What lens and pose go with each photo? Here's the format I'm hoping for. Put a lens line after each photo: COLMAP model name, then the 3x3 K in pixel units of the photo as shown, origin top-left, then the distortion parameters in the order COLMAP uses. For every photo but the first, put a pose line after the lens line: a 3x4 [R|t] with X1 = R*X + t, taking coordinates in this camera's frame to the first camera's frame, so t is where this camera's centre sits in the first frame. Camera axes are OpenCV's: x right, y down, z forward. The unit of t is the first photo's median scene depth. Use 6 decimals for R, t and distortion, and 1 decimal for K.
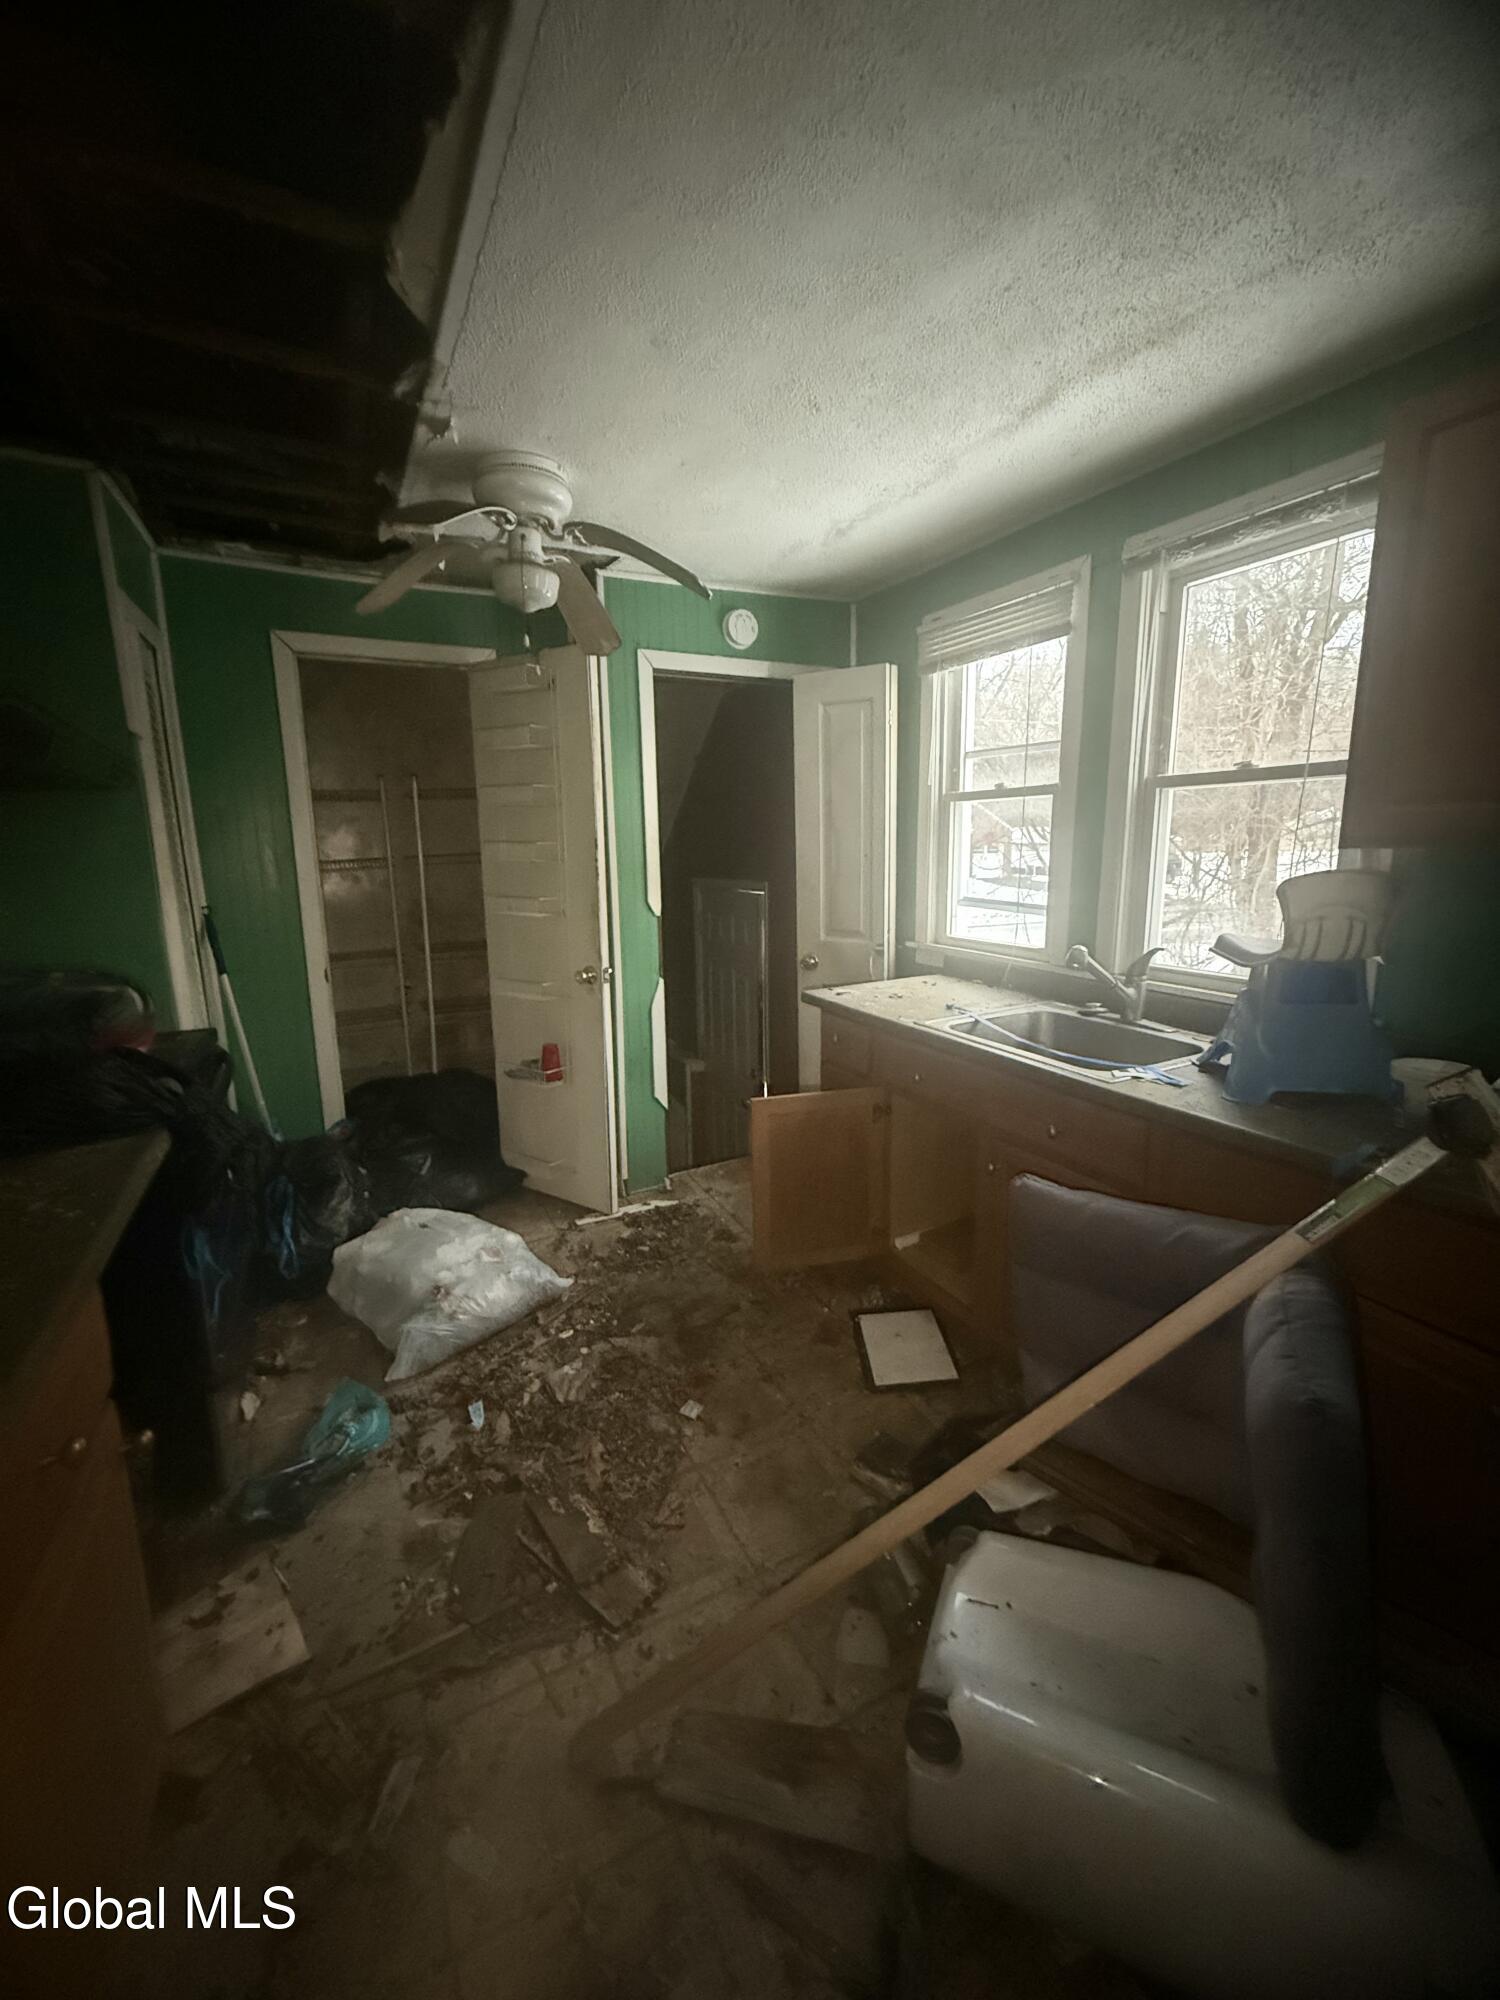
lens RADIAL K [[799.2, 0, 756.2], [0, 799.2, 994.2], [0, 0, 1]] dist [-0.002490, 0.000484]
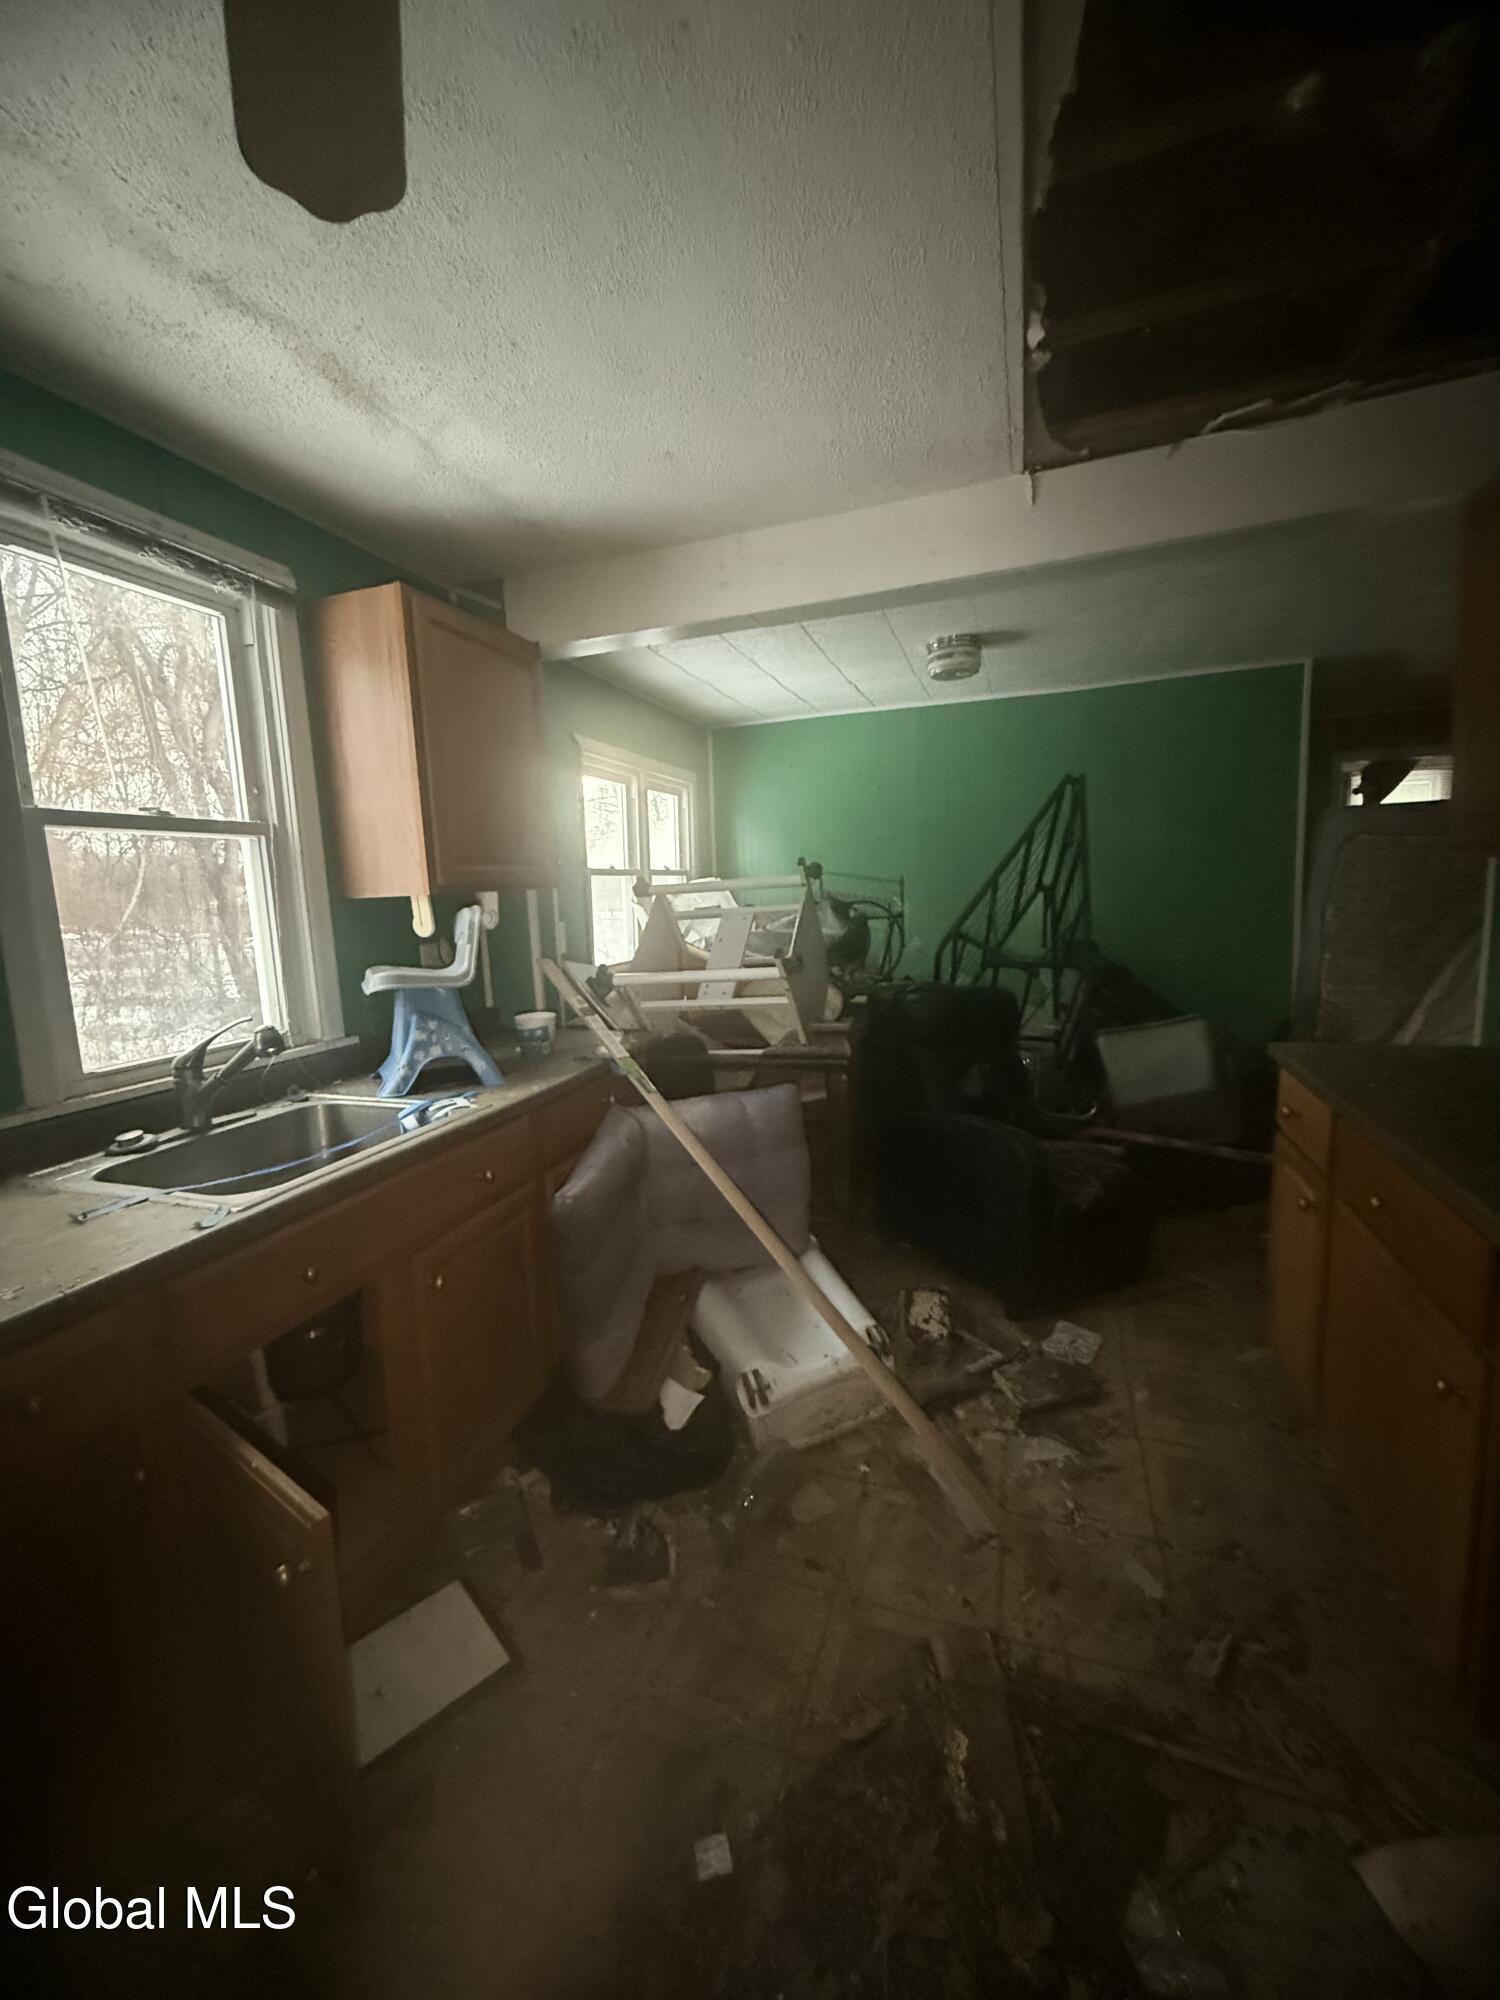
lens RADIAL K [[799.2, 0, 739.9], [0, 799.2, 994.8], [0, 0, 1]] dist [-0.002490, 0.000484]
pose [[-0.675630, -0.059124, 0.734866, -0.333740], [0.183536, 0.951908, 0.245329, -0.137916], [-0.714029, 0.300626, -0.632286, 0.820666]]
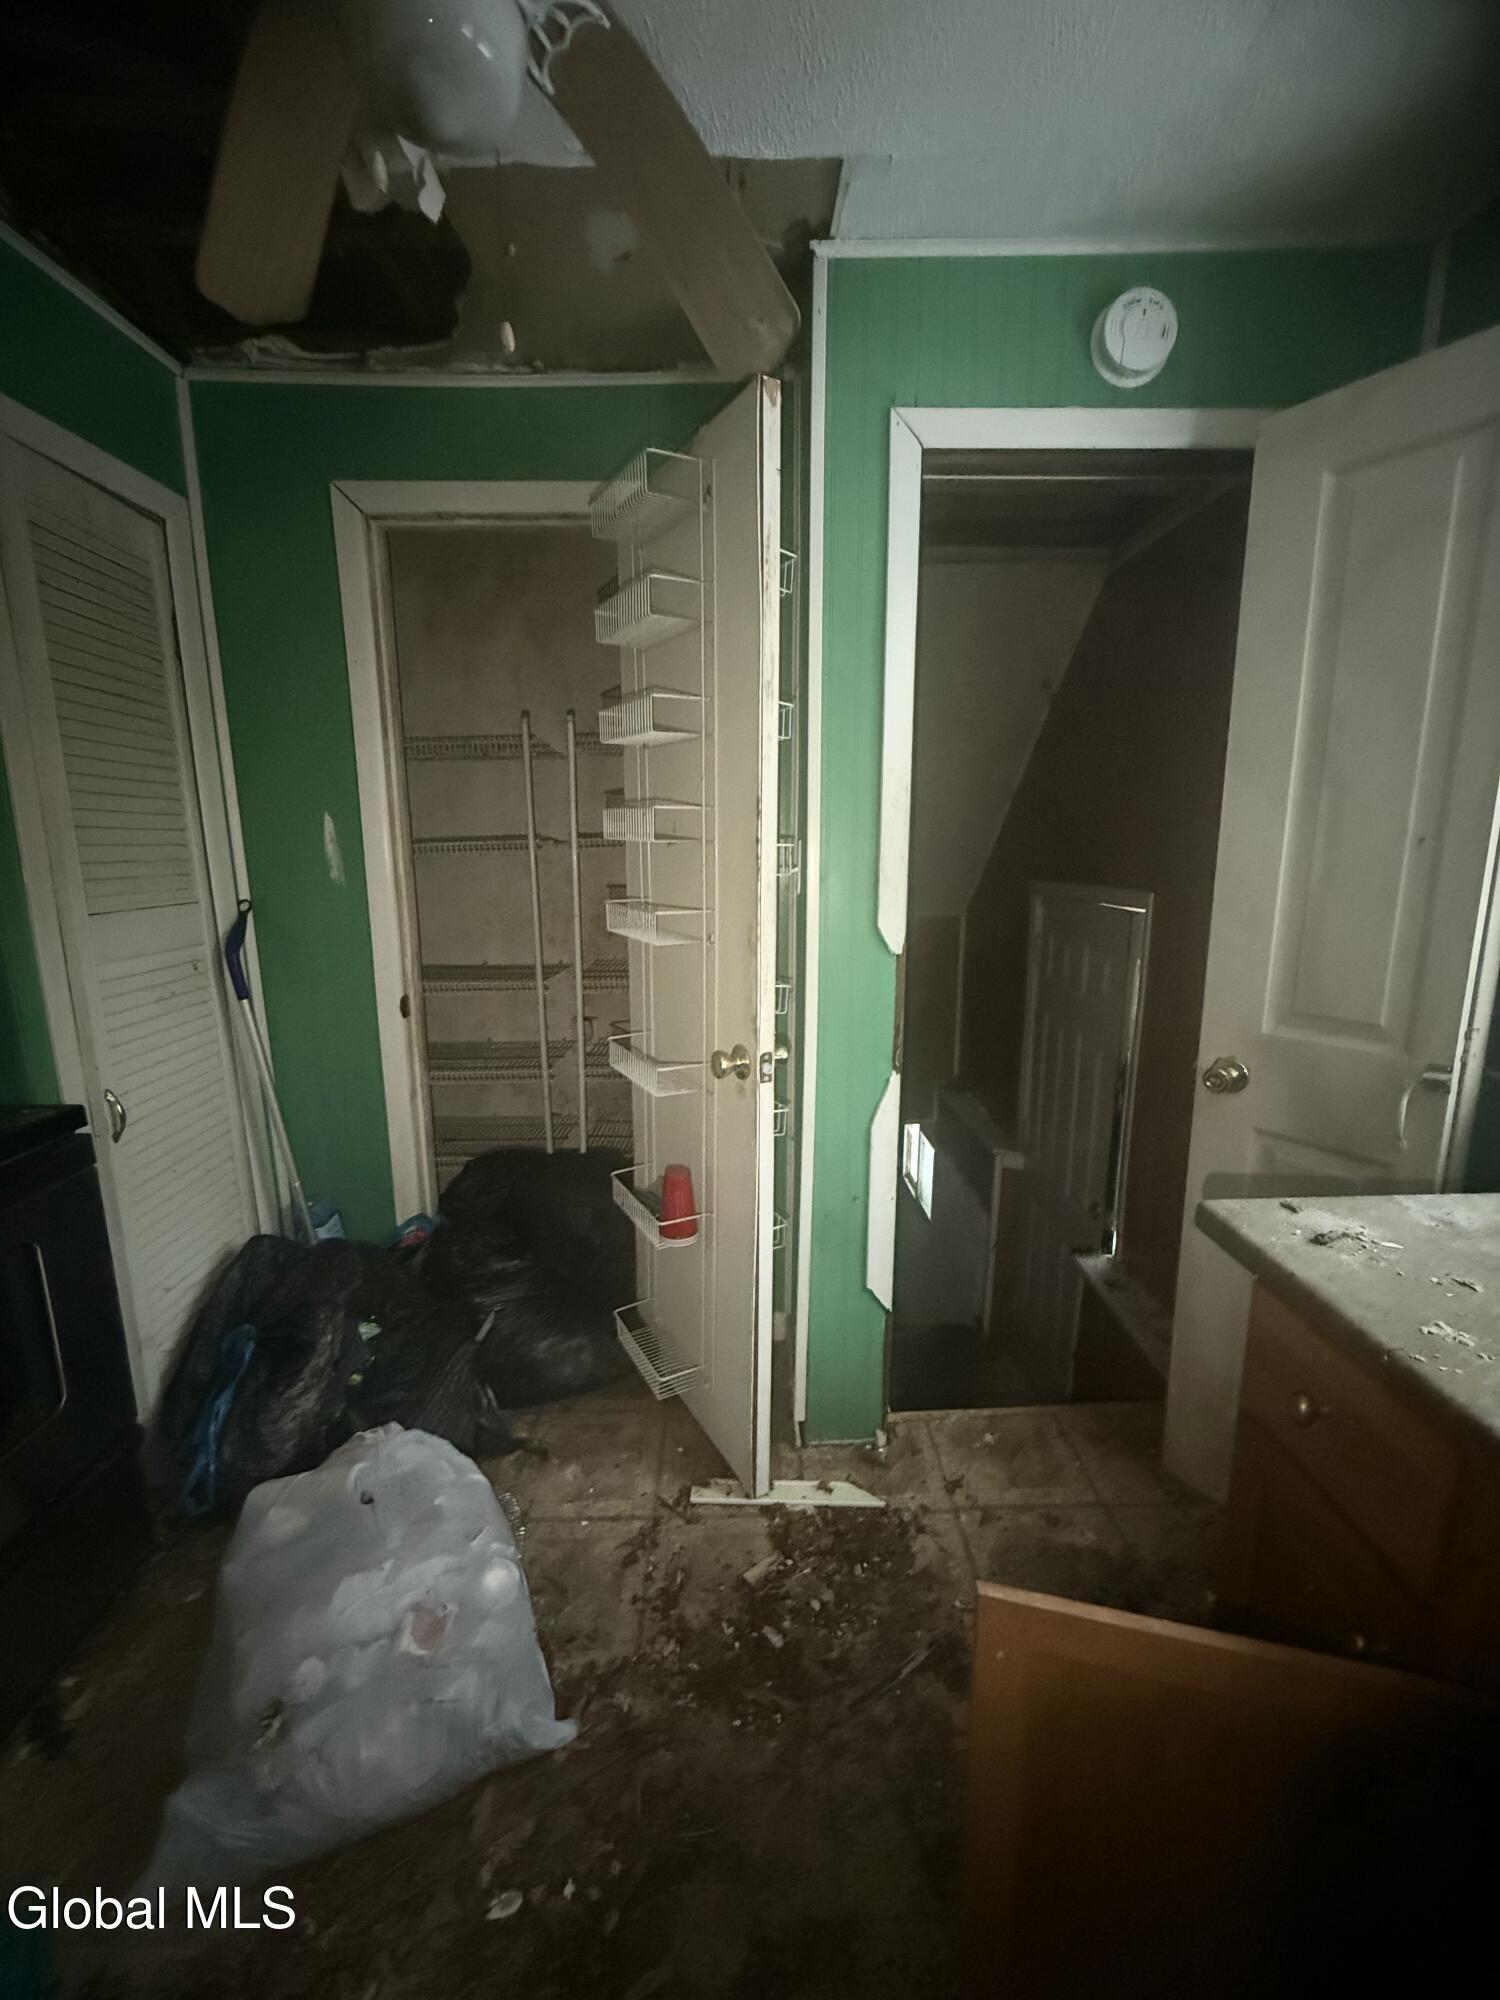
lens RADIAL K [[799.2, 0, 747.7], [0, 799.2, 994.7], [0, 0, 1]] dist [-0.002490, 0.000484]
pose [[0.890191, 0.096214, -0.445312, 0.024679], [-0.094455, 0.995184, 0.026201, -0.082392], [0.445689, 0.018739, 0.894992, 0.536778]]
